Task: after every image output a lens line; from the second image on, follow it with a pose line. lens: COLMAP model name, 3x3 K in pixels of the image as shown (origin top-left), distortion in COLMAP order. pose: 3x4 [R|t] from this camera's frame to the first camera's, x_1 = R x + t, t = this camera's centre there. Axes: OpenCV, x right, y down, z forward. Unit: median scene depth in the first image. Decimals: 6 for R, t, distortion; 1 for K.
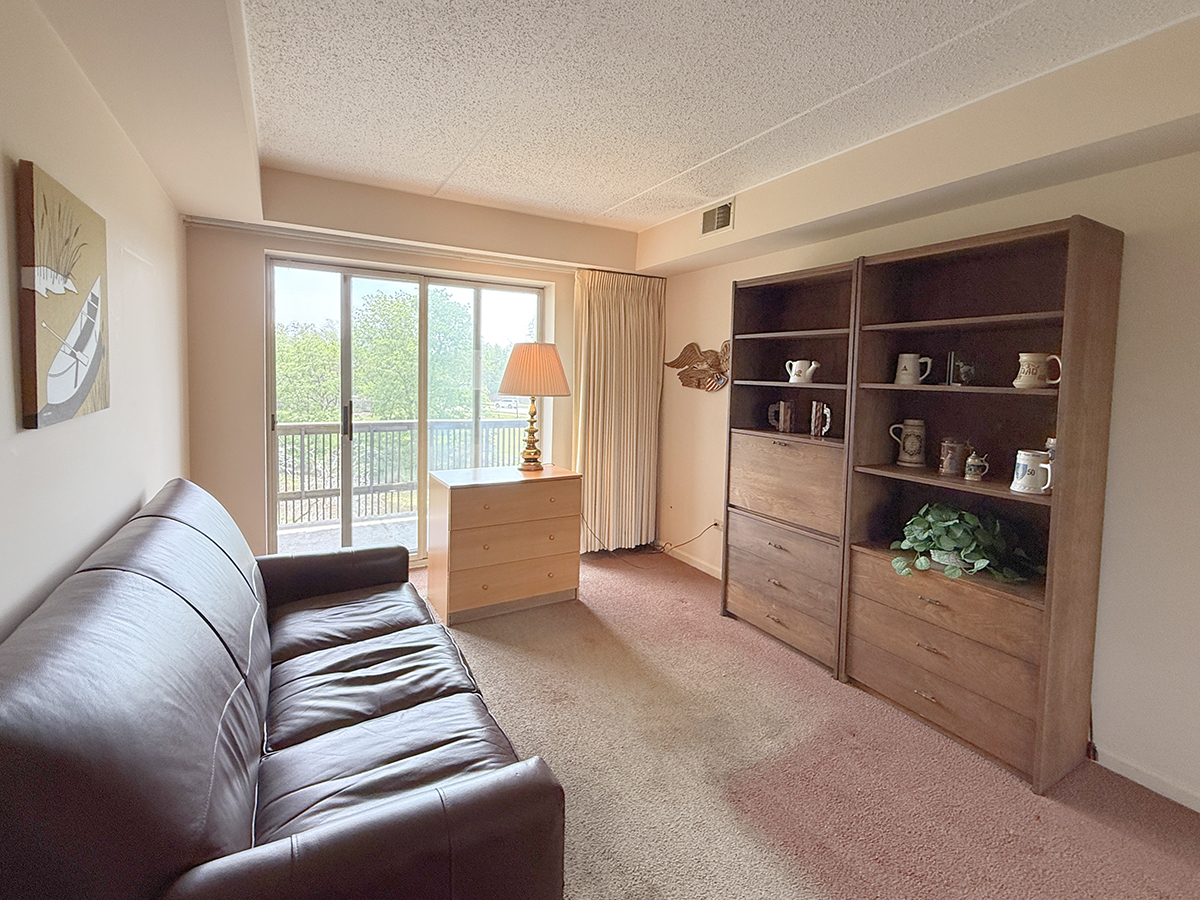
lens RADIAL K [[530.4, 0, 597.5], [0, 530.4, 403.4], [0, 0, 1]] dist [0.000443, -0.000037]
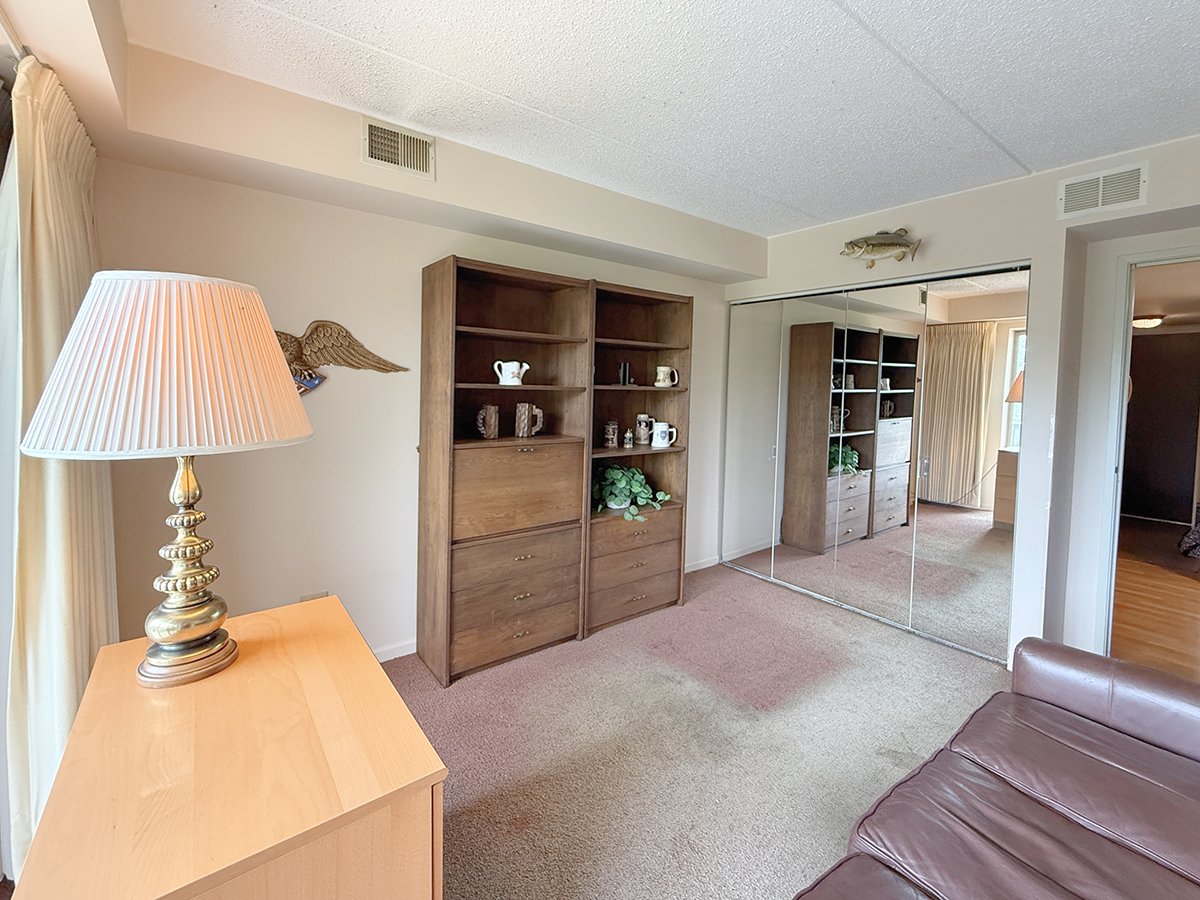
lens RADIAL K [[508.8, 0, 594.5], [0, 508.8, 410.1], [0, 0, 1]] dist [-0.000158, -0.000032]
pose [[-0.106329, -0.072067, 0.991716, -0.567427], [0.031924, 0.996608, 0.075846, -0.060007], [-0.993818, 0.039724, -0.103667, 0.970807]]
